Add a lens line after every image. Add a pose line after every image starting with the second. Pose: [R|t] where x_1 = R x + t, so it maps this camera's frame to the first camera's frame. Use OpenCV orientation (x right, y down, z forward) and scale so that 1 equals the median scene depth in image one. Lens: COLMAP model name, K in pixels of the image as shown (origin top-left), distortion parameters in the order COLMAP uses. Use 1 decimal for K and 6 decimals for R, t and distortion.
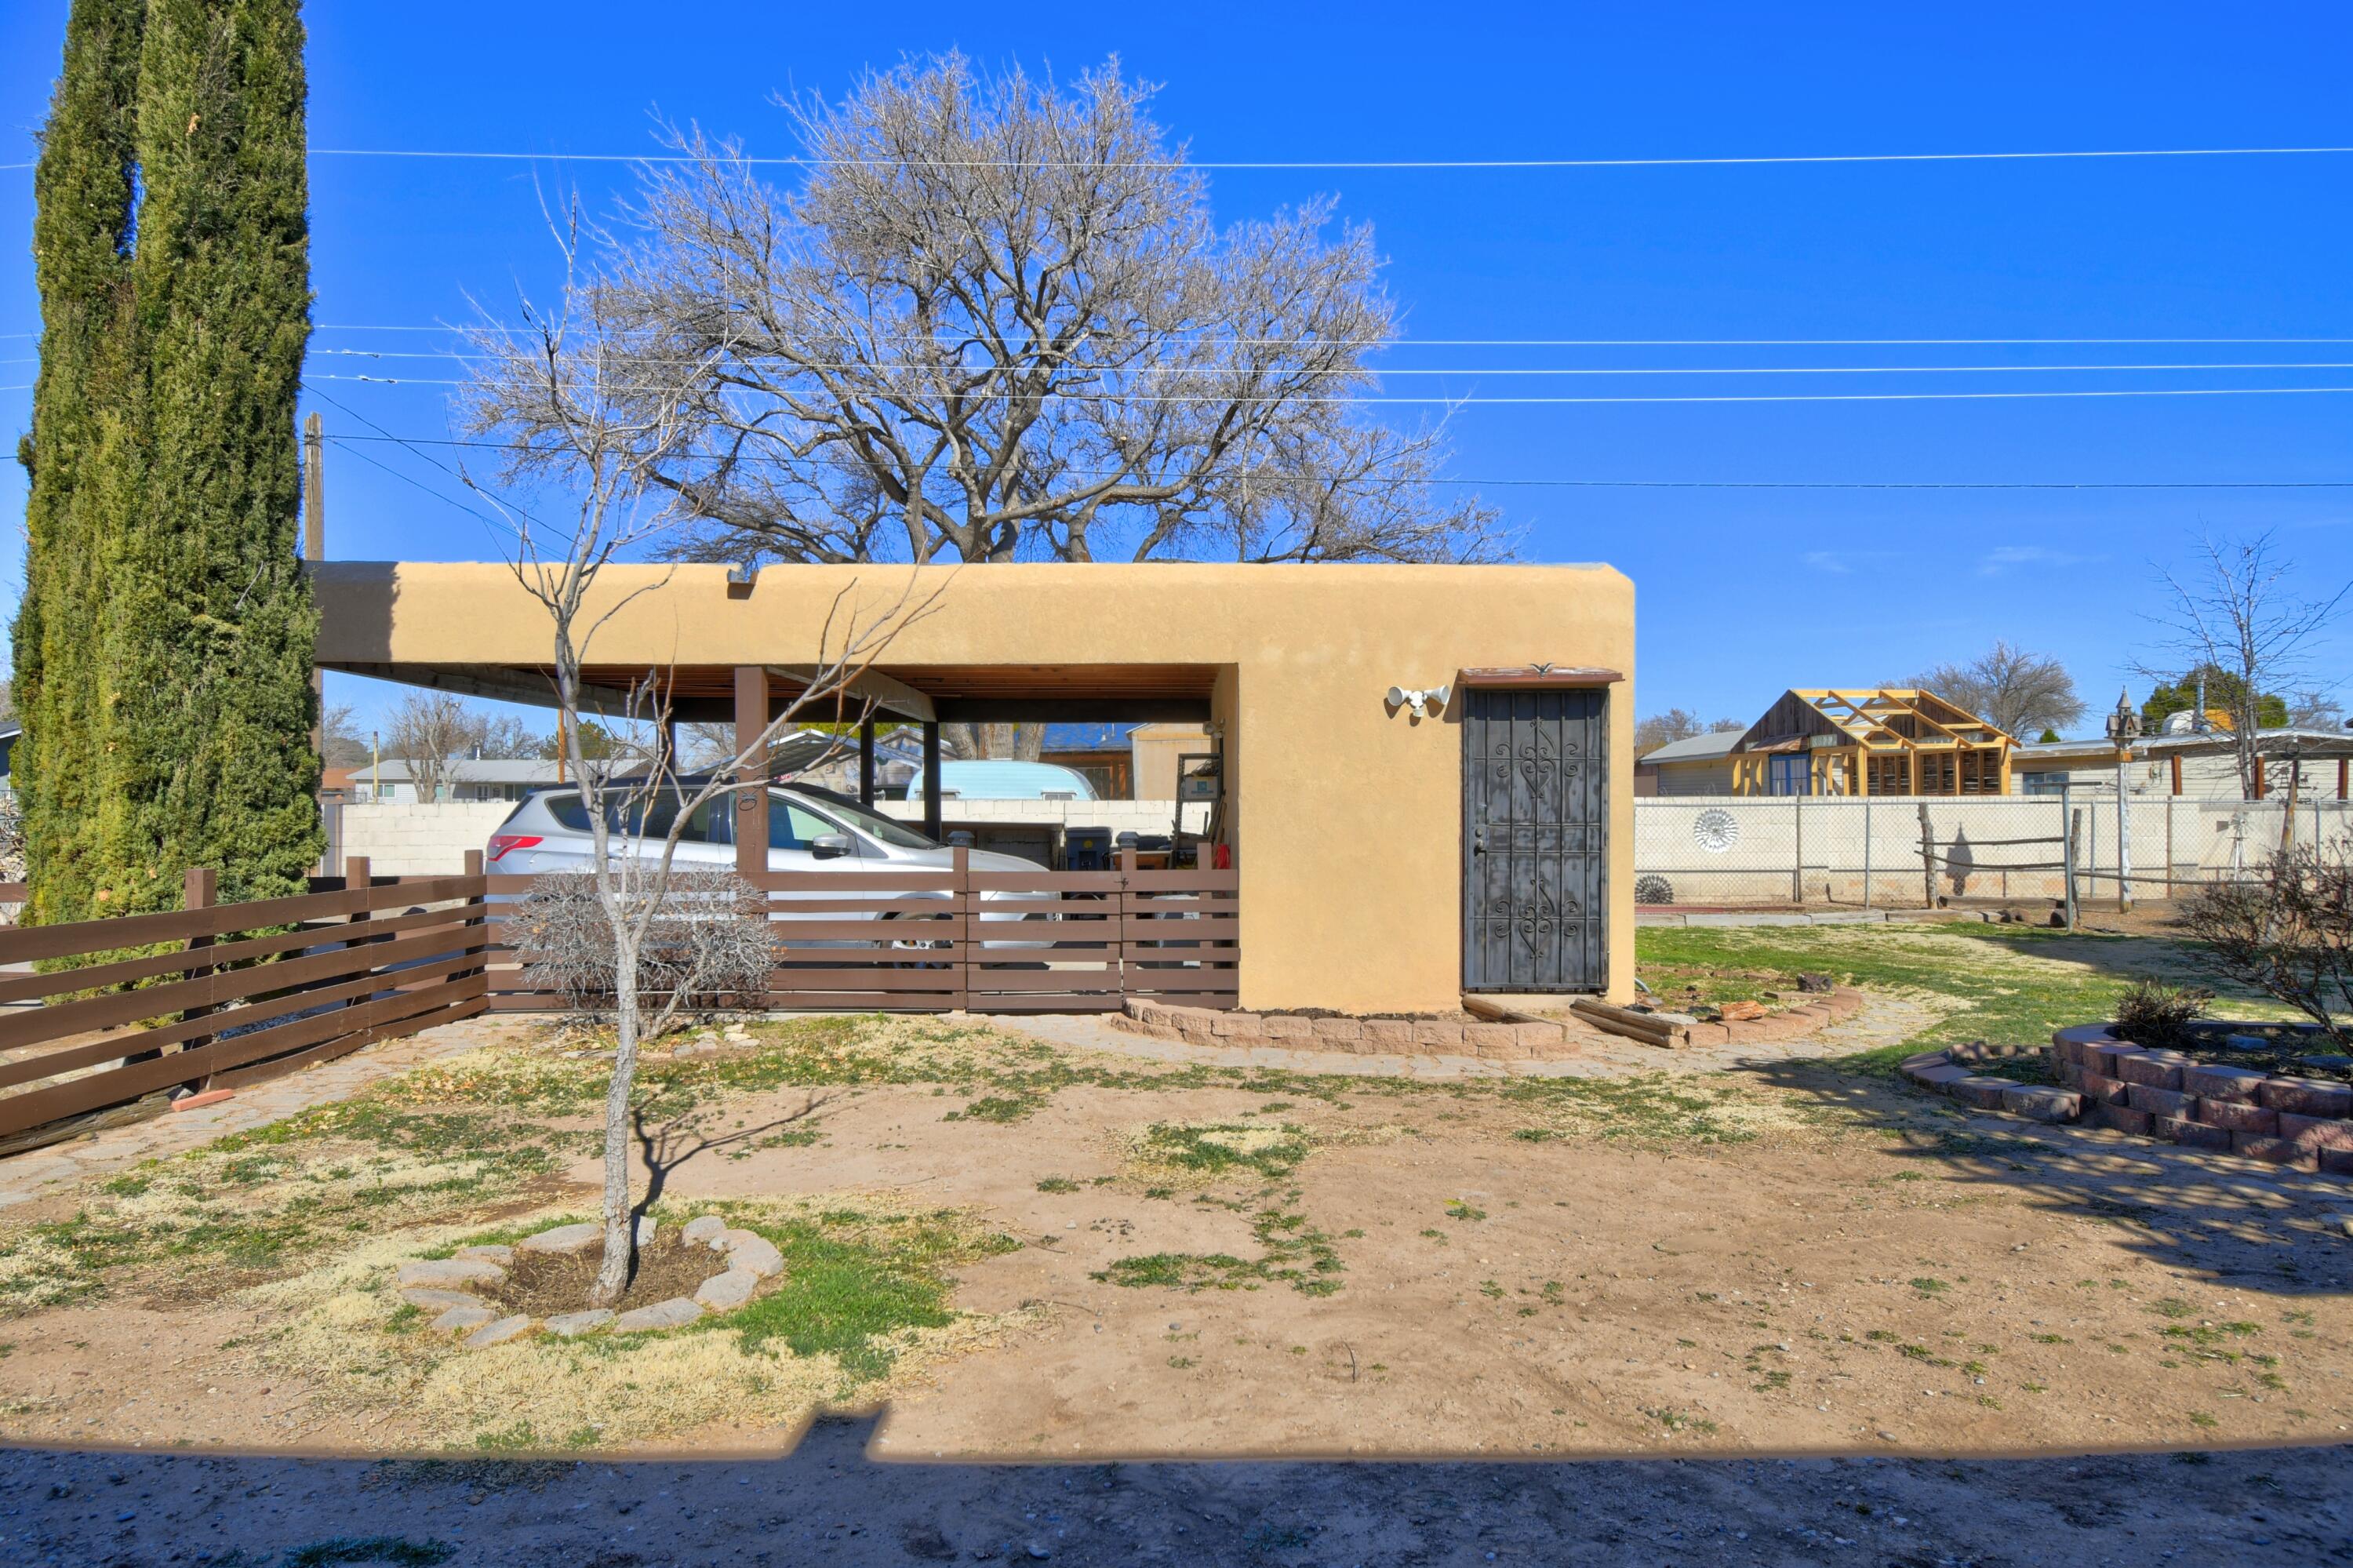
lens RADIAL K [[1403.1, 0, 1182.8], [0, 1403.1, 782.9], [0, 0, 1]] dist [-0.008583, -0.000853]
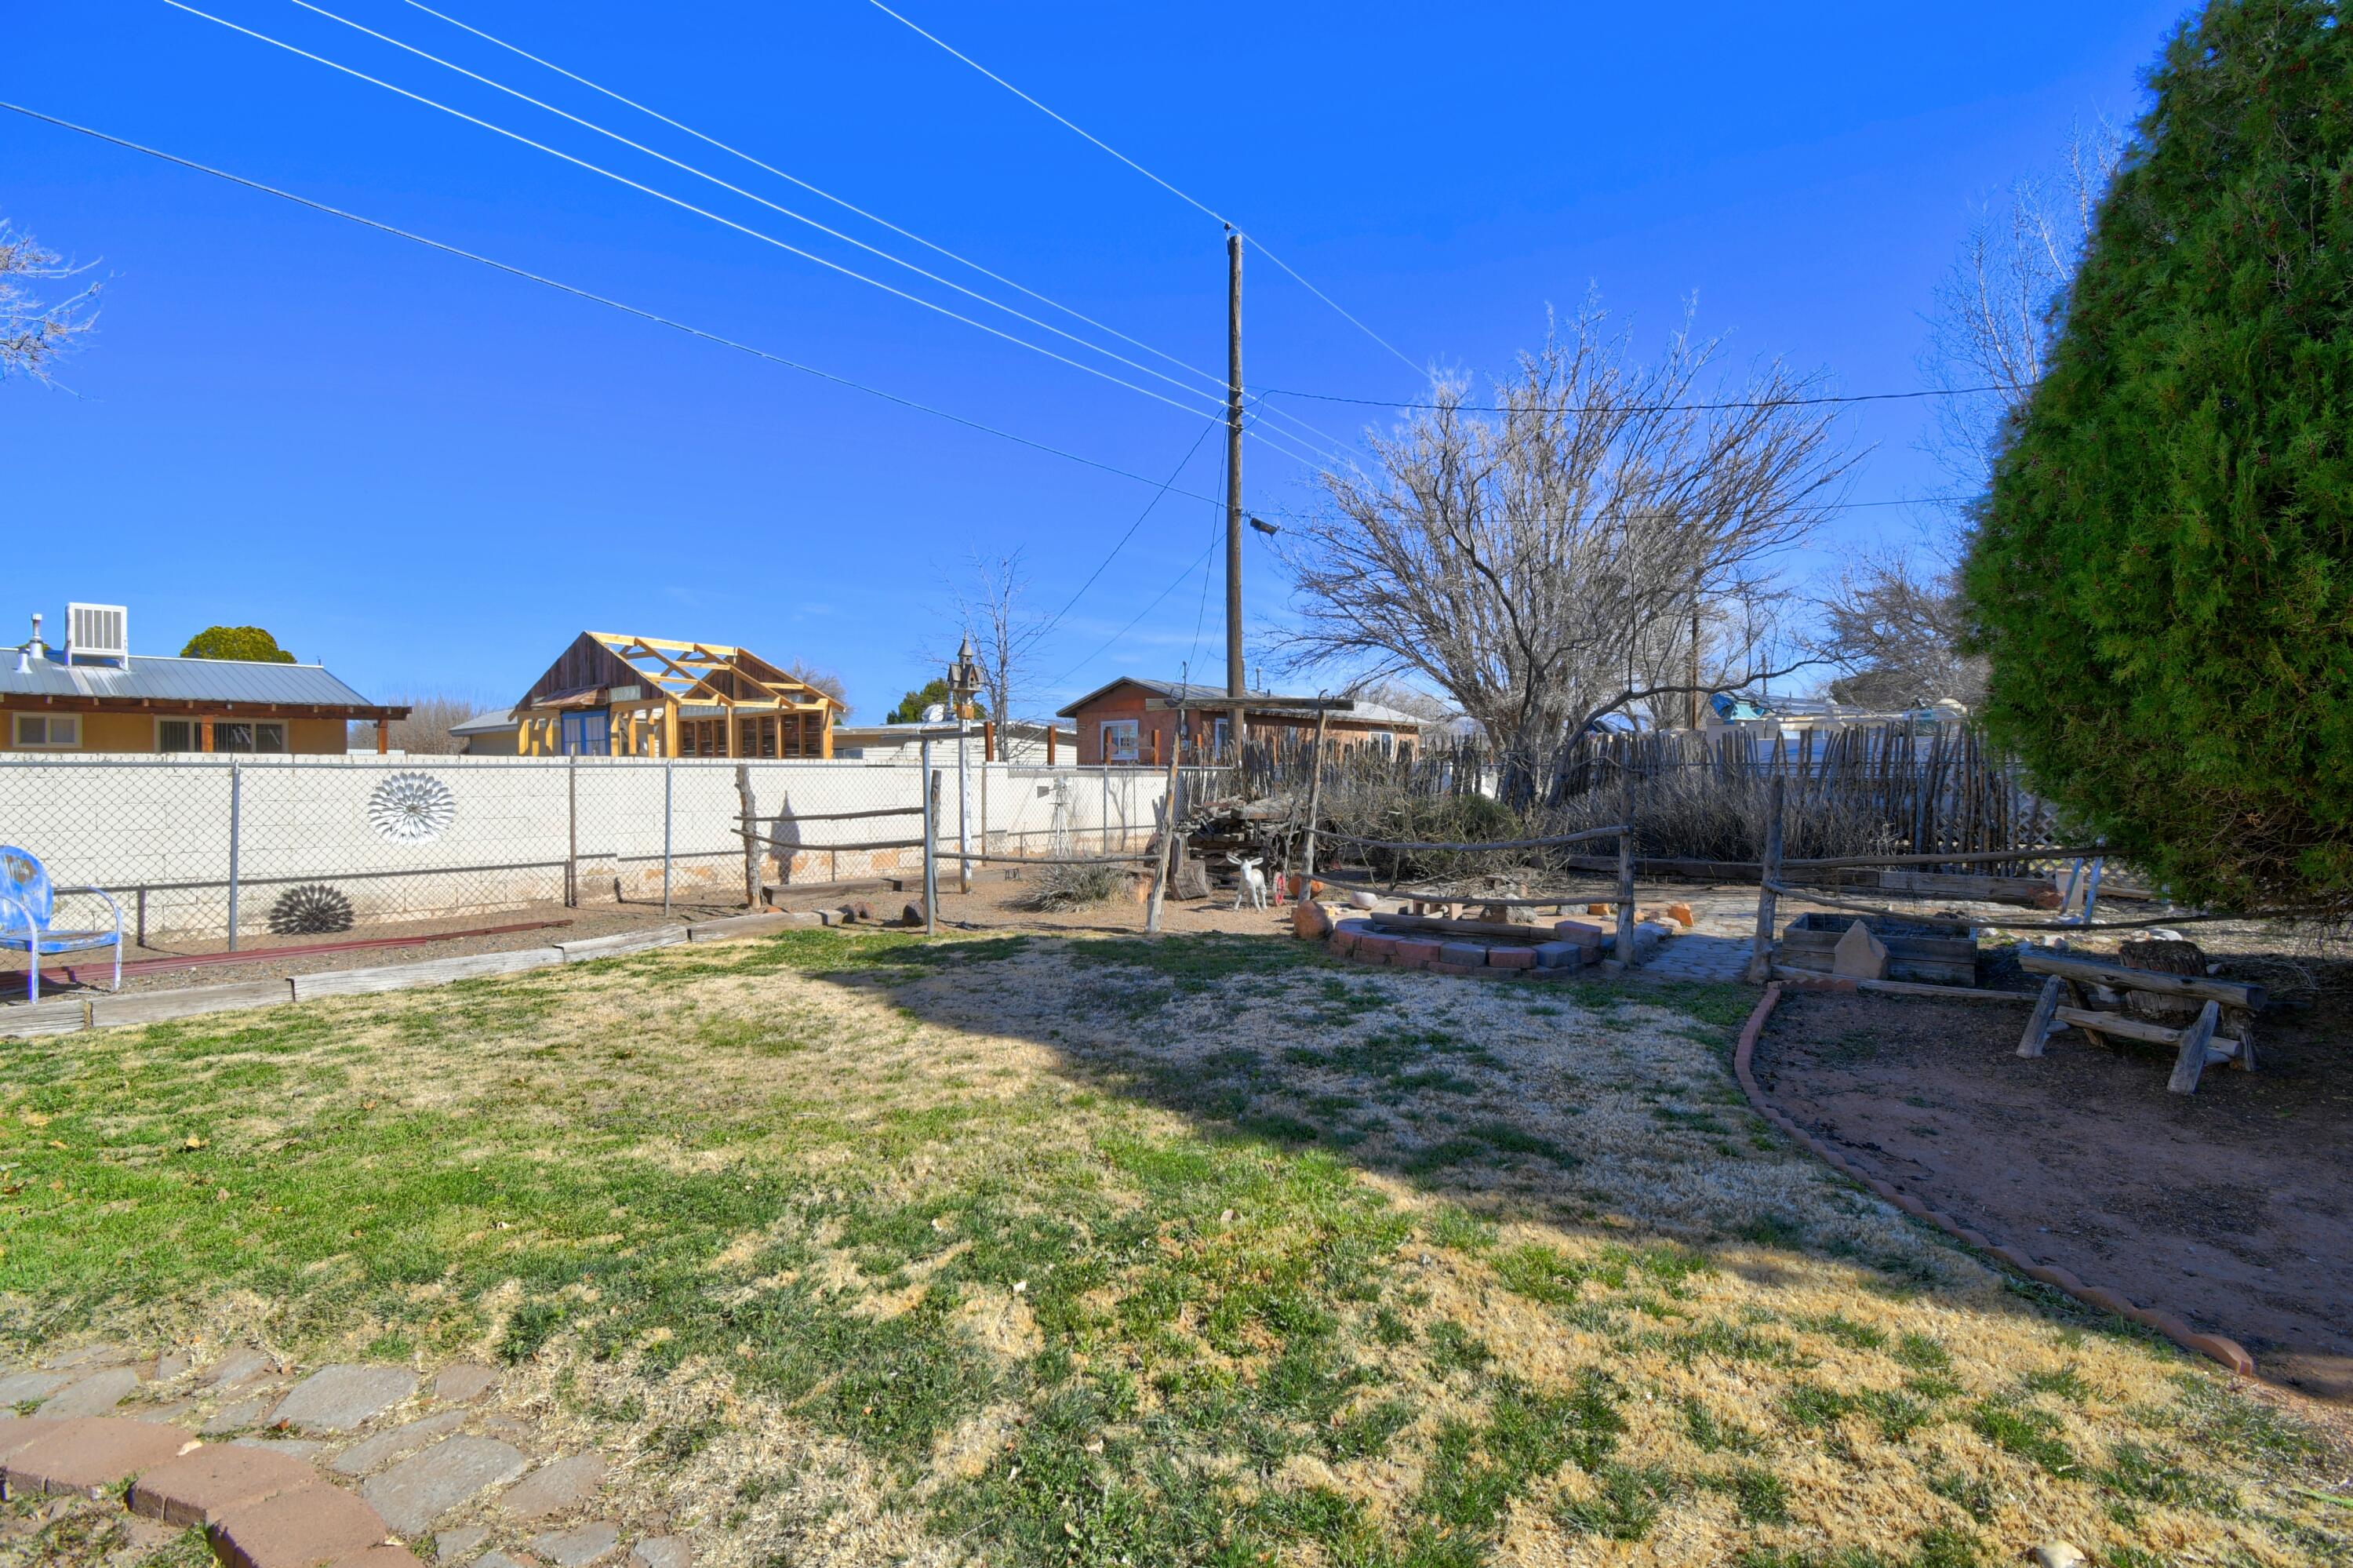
lens RADIAL K [[1036.8, 0, 1181.4], [0, 1036.8, 779.7], [0, 0, 1]] dist [-0.024558, -0.001194]
pose [[0.628619, -0.001434, 0.777712, 0.231063], [-0.007684, 0.999938, 0.008055, 0.014752], [-0.777676, -0.011039, 0.628569, 0.439640]]
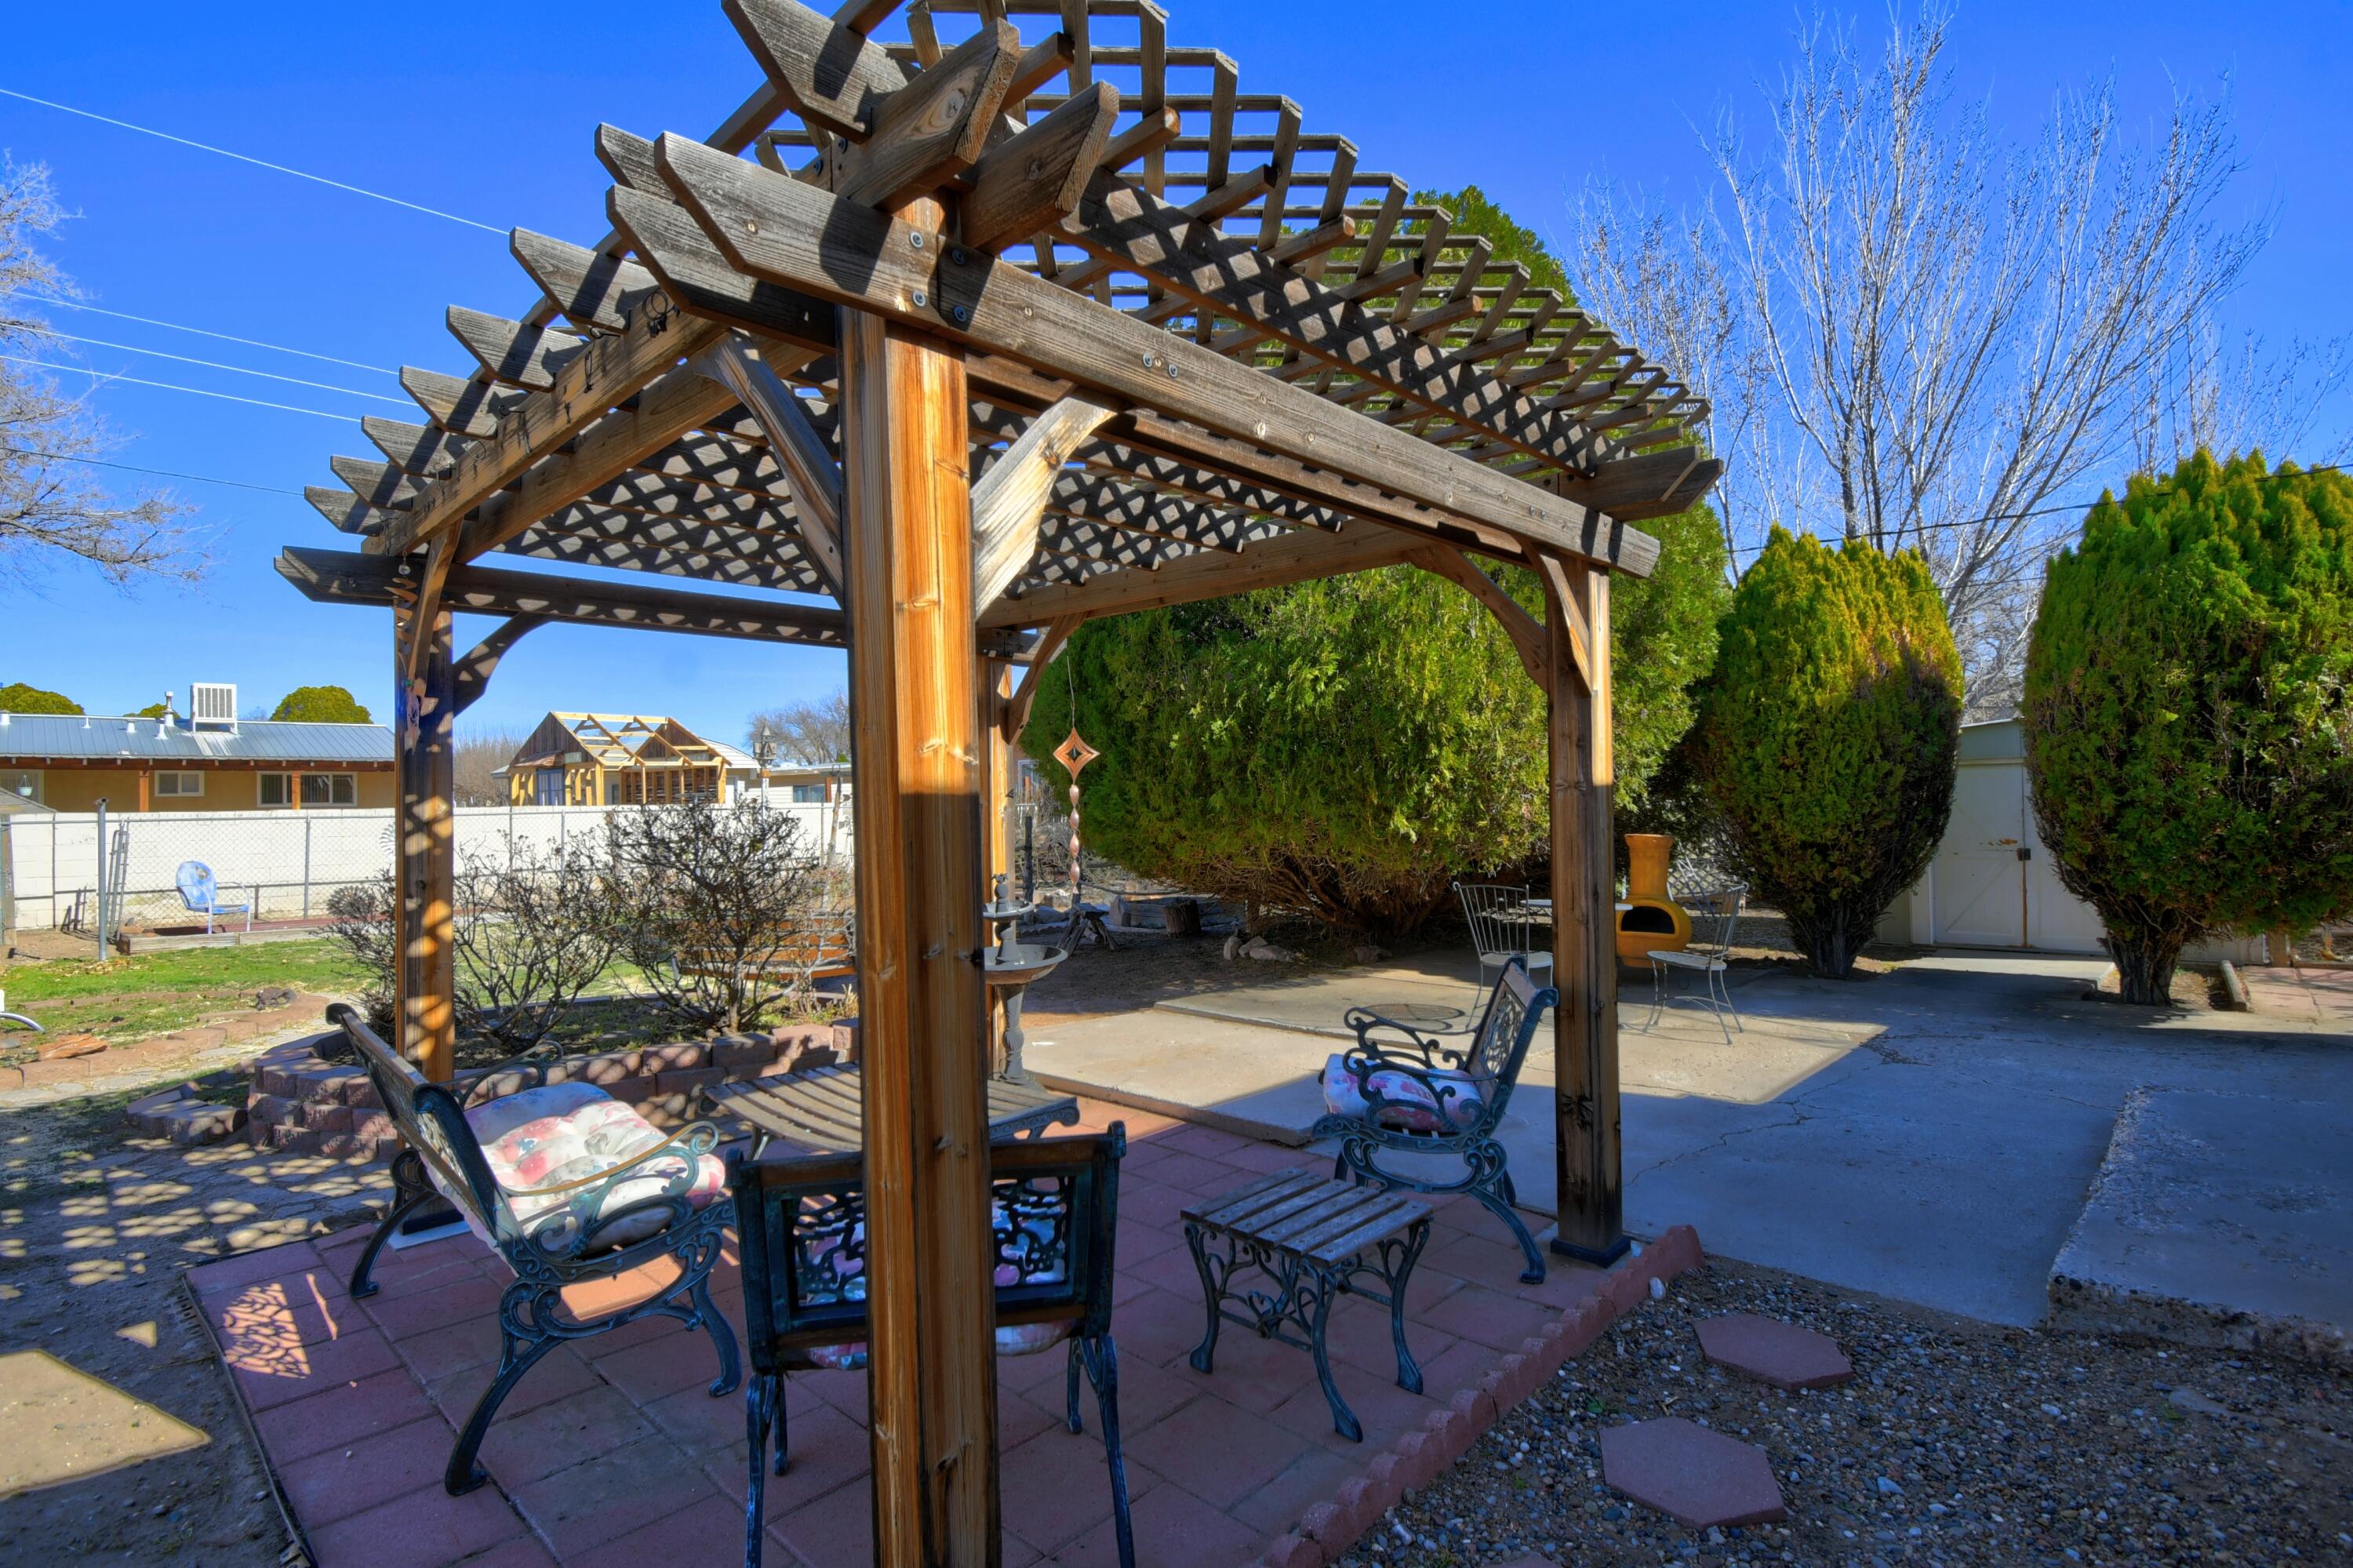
lens RADIAL K [[1139.8, 0, 1178.2], [0, 1139.8, 788.4], [0, 0, 1]] dist [-0.002380, -0.000398]
pose [[0.710191, -0.001786, 0.704006, 0.179099], [0.004500, 0.999988, -0.002003, -0.001061], [-0.703994, 0.004590, 0.710191, -0.018609]]
